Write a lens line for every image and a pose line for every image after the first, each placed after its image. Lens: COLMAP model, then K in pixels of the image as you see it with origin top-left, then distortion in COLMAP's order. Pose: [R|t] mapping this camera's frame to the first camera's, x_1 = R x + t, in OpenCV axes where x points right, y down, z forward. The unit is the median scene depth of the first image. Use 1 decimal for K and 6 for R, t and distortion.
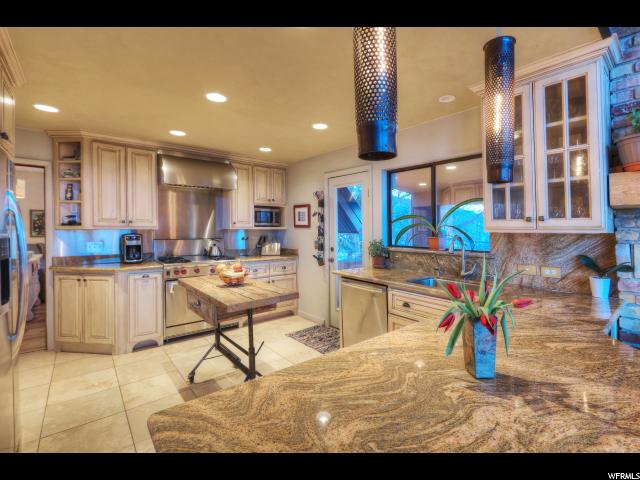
lens RADIAL K [[303.2, 0, 335.1], [0, 303.2, 229.3], [0, 0, 1]] dist [0.023164, -0.003199]
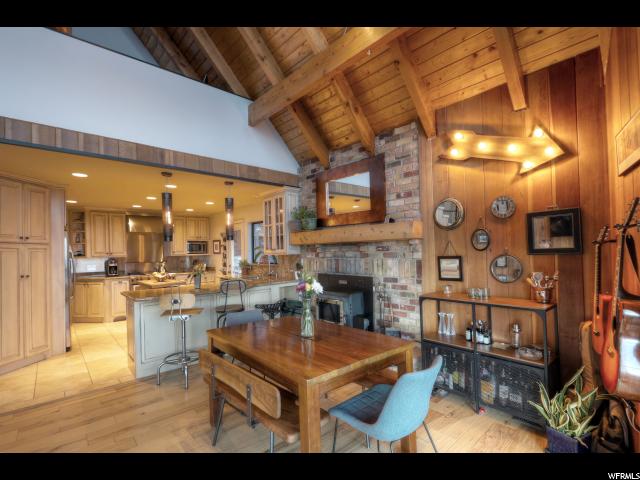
lens RADIAL K [[303.2, 0, 326.8], [0, 303.2, 248.3], [0, 0, 1]] dist [0.023164, -0.003199]
pose [[0.999178, -0.022970, 0.033387, 0.562828], [0.023421, 0.999639, -0.013187, -0.000002], [-0.033072, 0.013958, 0.999355, -0.880826]]
